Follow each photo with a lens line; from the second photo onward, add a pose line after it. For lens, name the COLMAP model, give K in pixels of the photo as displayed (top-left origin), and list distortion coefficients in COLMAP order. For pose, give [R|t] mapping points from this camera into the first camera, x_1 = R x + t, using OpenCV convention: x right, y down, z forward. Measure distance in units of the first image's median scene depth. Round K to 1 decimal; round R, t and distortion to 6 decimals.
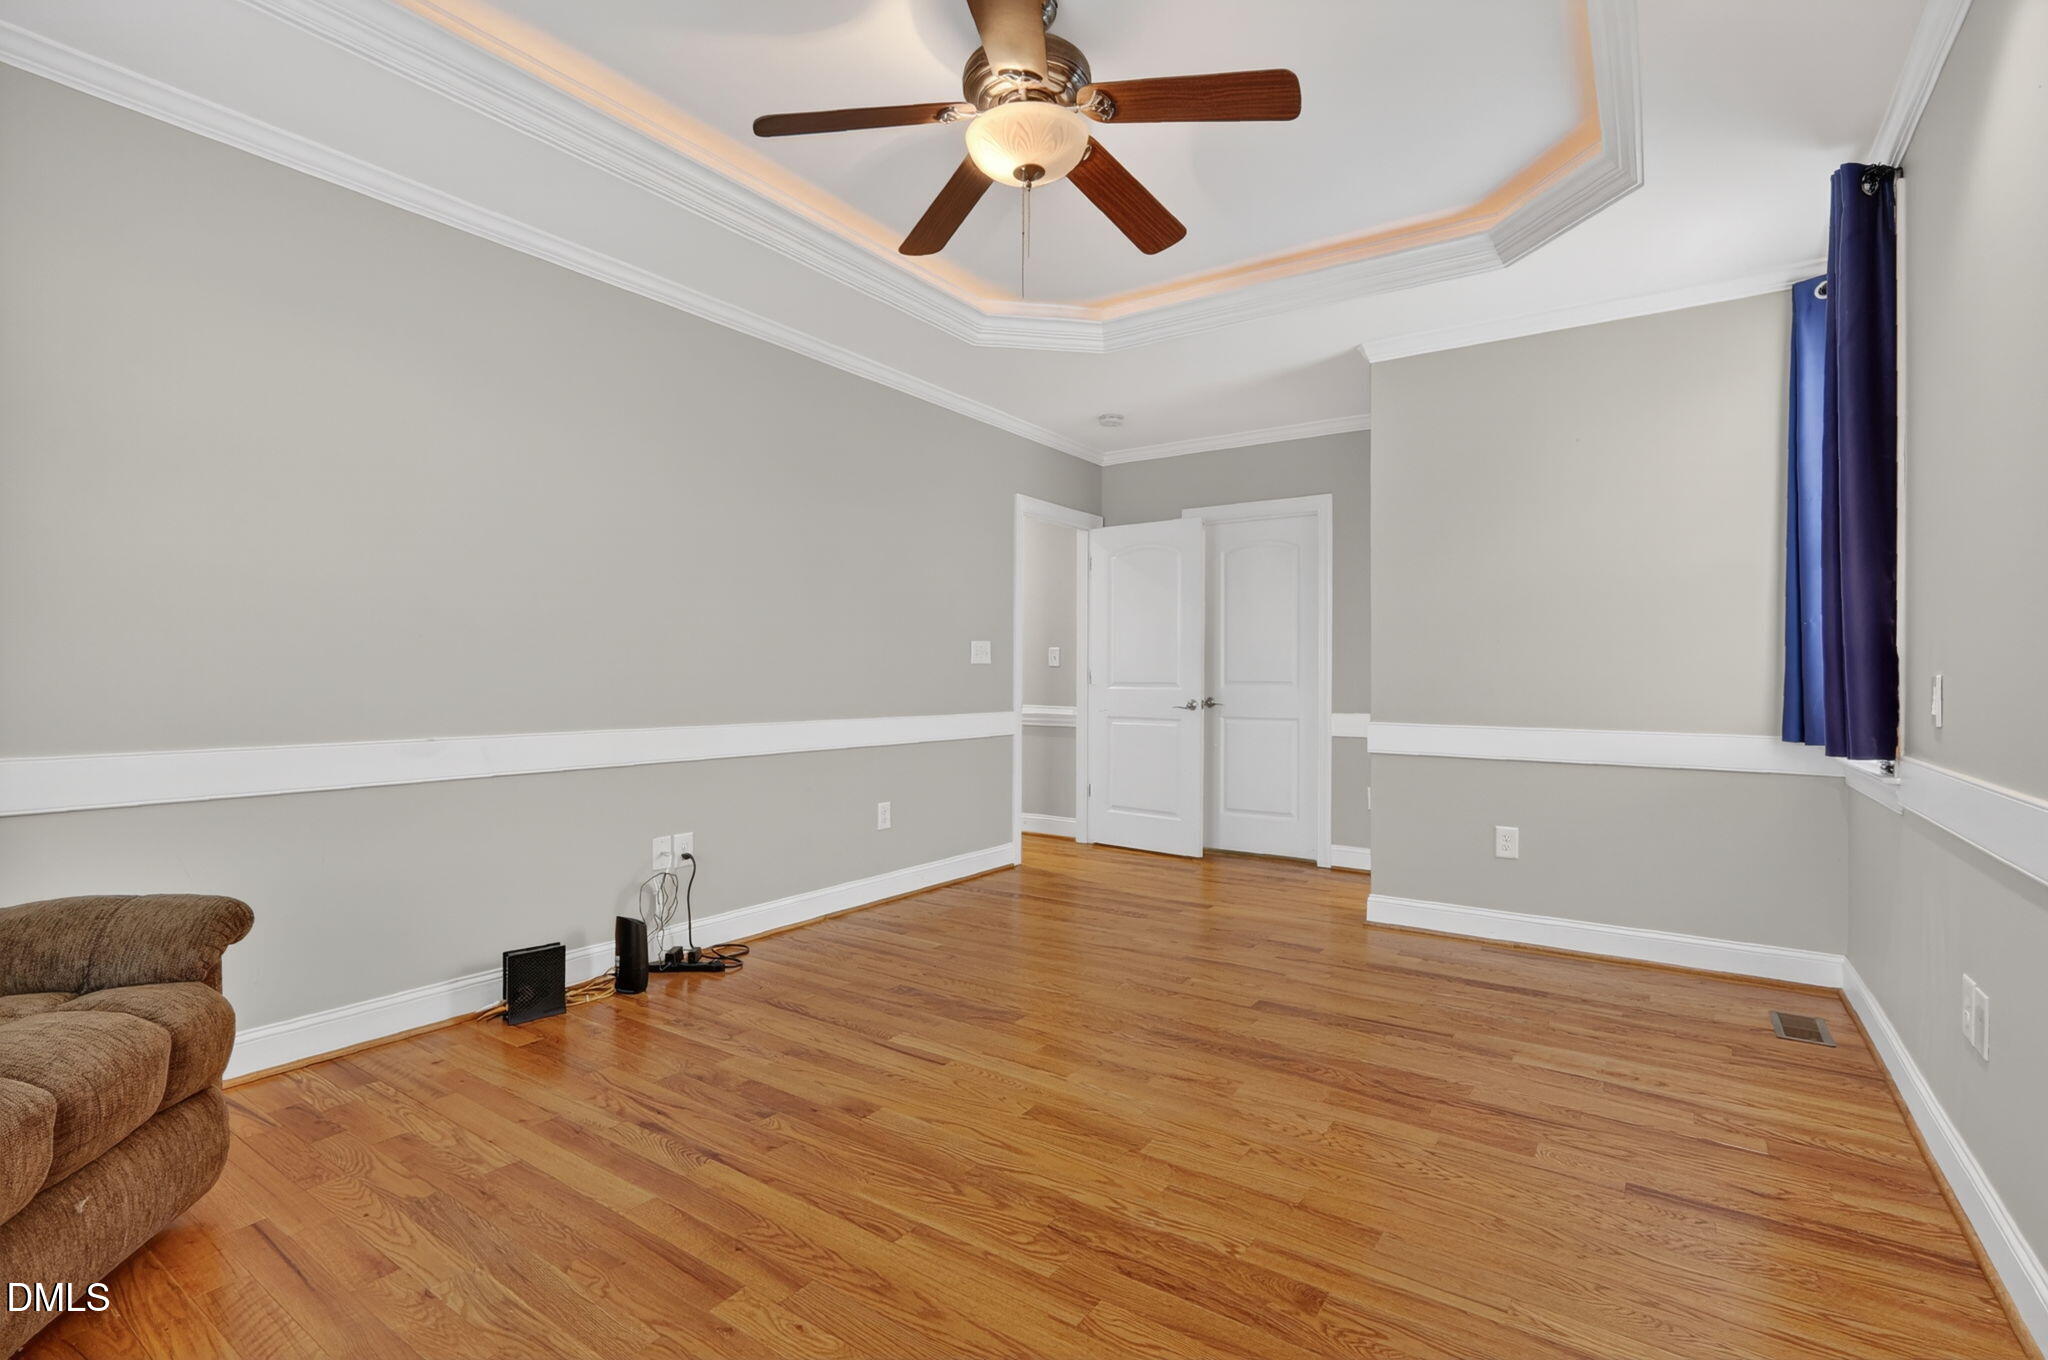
lens RADIAL K [[941.8, 0, 1024.0], [0, 941.8, 680.0], [0, 0, 1]] dist [-0.024869, 0.006842]
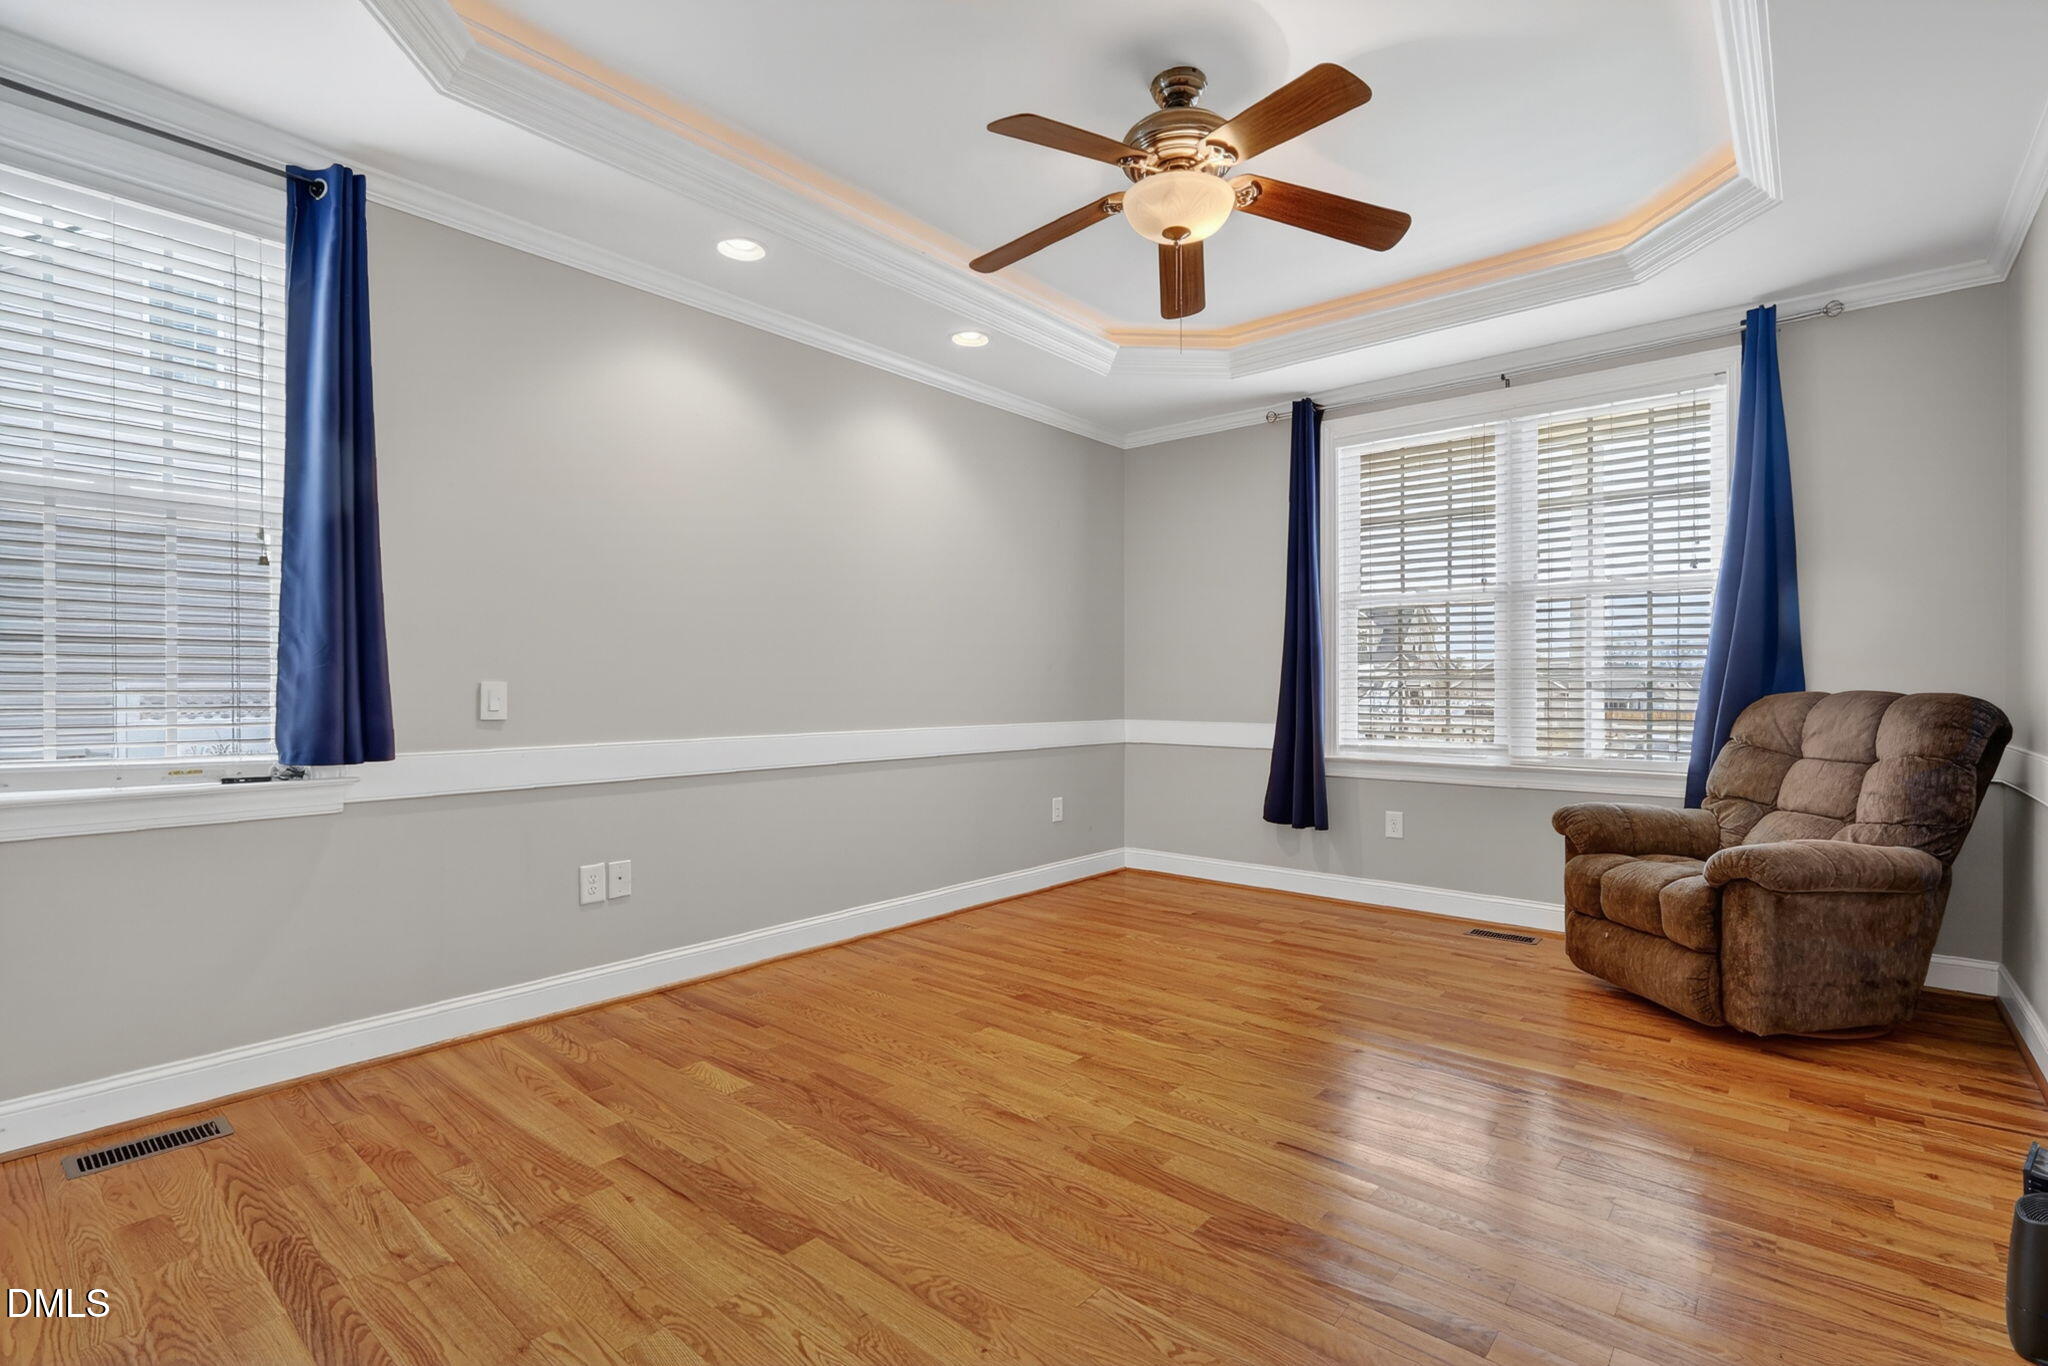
lens RADIAL K [[941.8, 0, 1024.0], [0, 941.8, 683.0], [0, 0, 1]] dist [-0.024869, 0.006842]
pose [[-0.994534, -0.002976, 0.104367, 0.062977], [-0.002613, 0.999990, 0.003618, -0.010066], [-0.104377, 0.003326, -0.994532, 2.046089]]
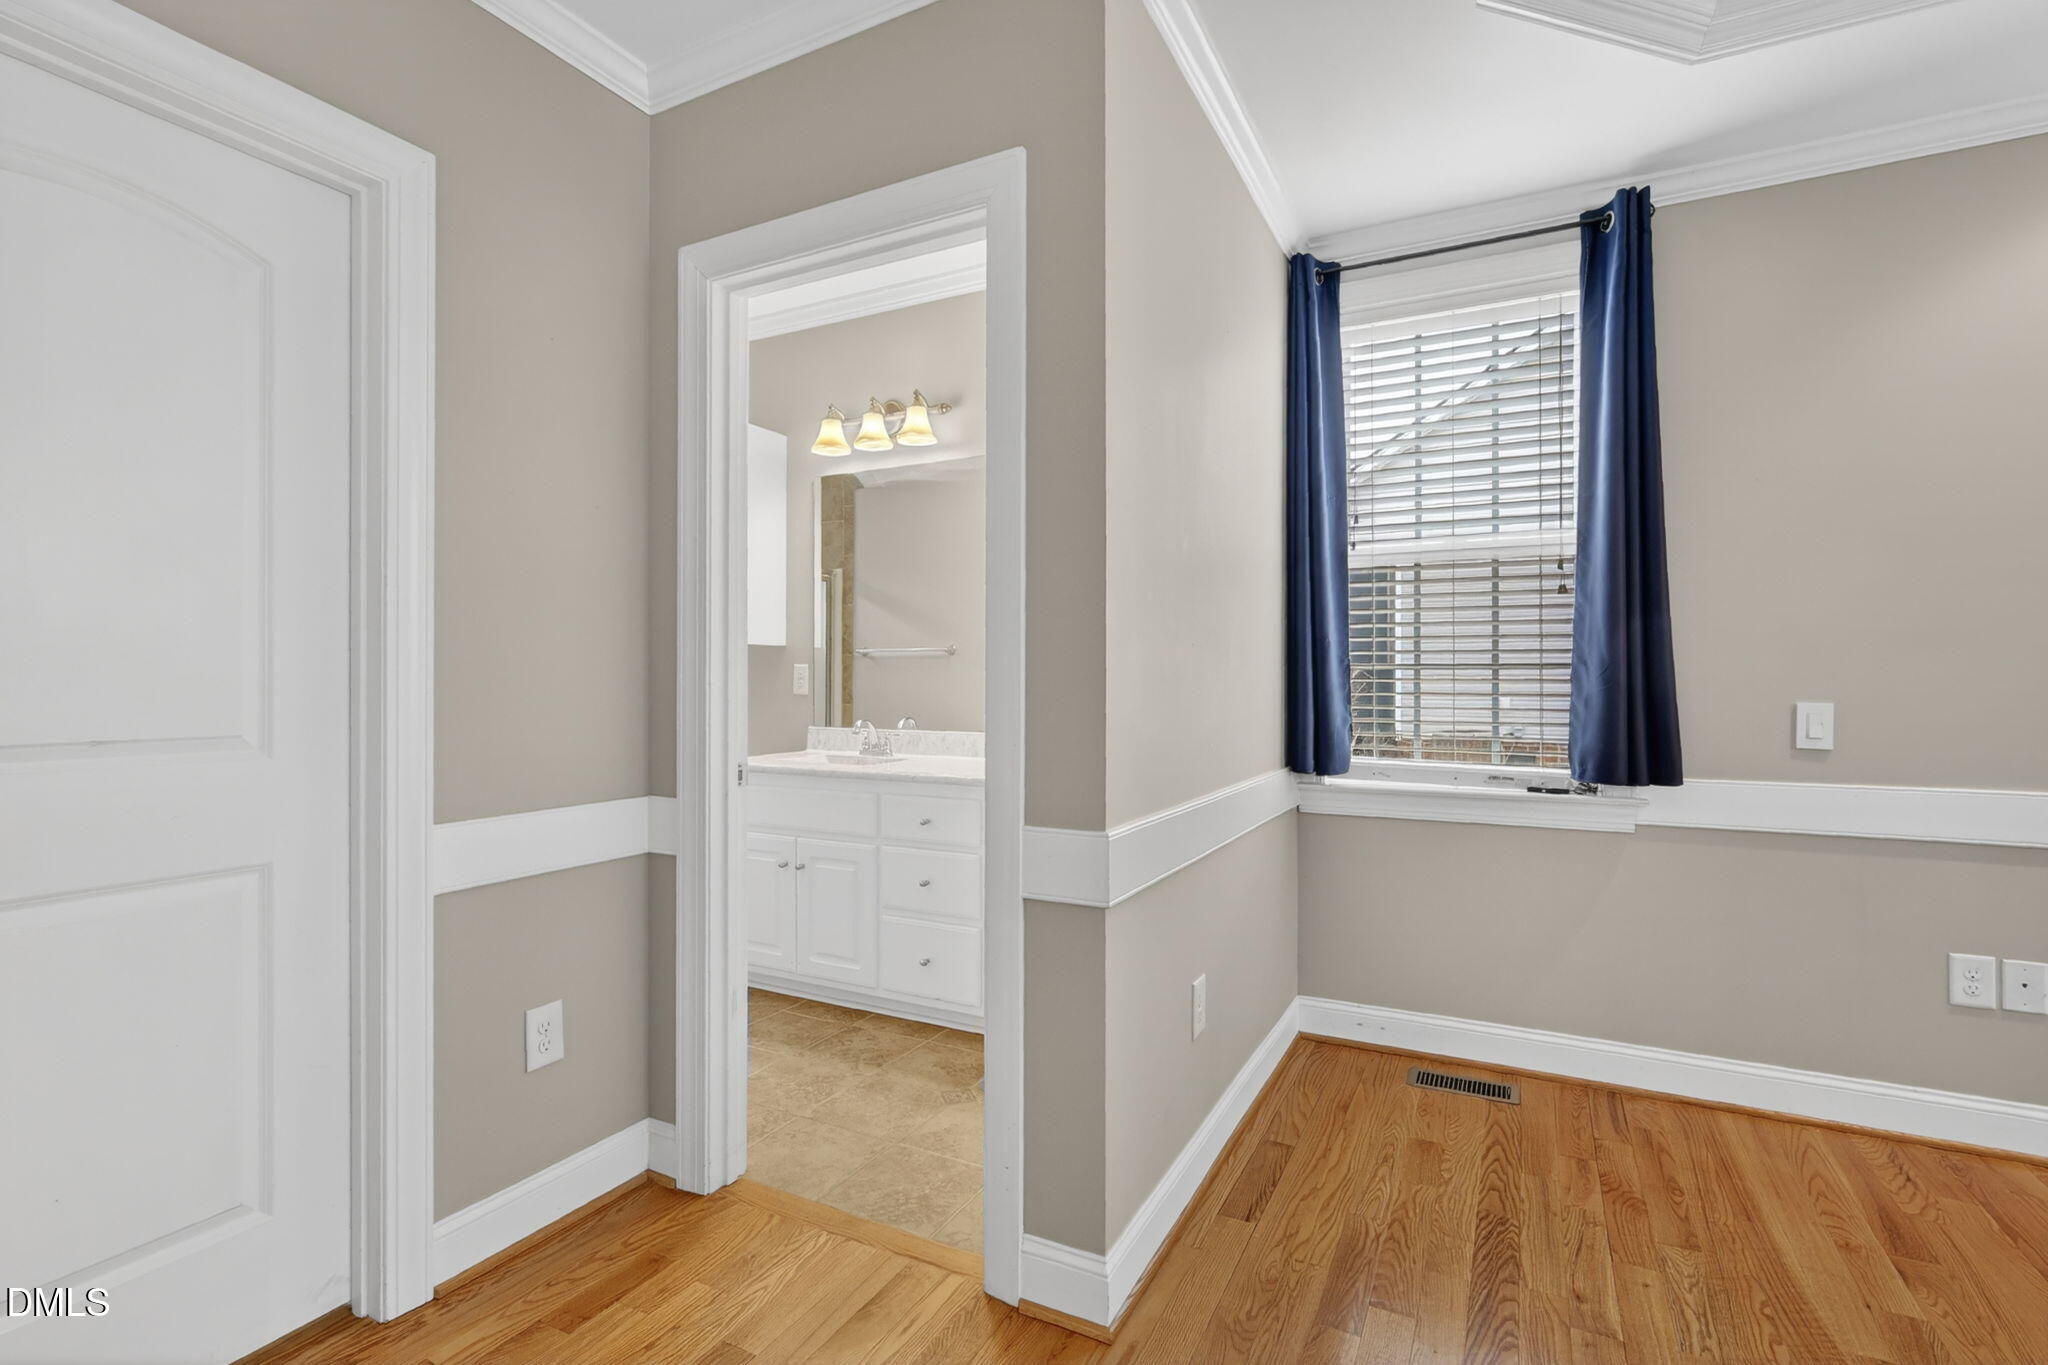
lens RADIAL K [[945.8, 0, 1012.0], [0, 945.8, 678.7], [0, 0, 1]] dist [-0.013042, 0.001788]
pose [[-0.108184, -0.000476, 0.994131, -0.047633], [0.001775, 0.999998, 0.000672, -0.035619], [-0.994129, 0.001837, -0.108183, 1.883380]]
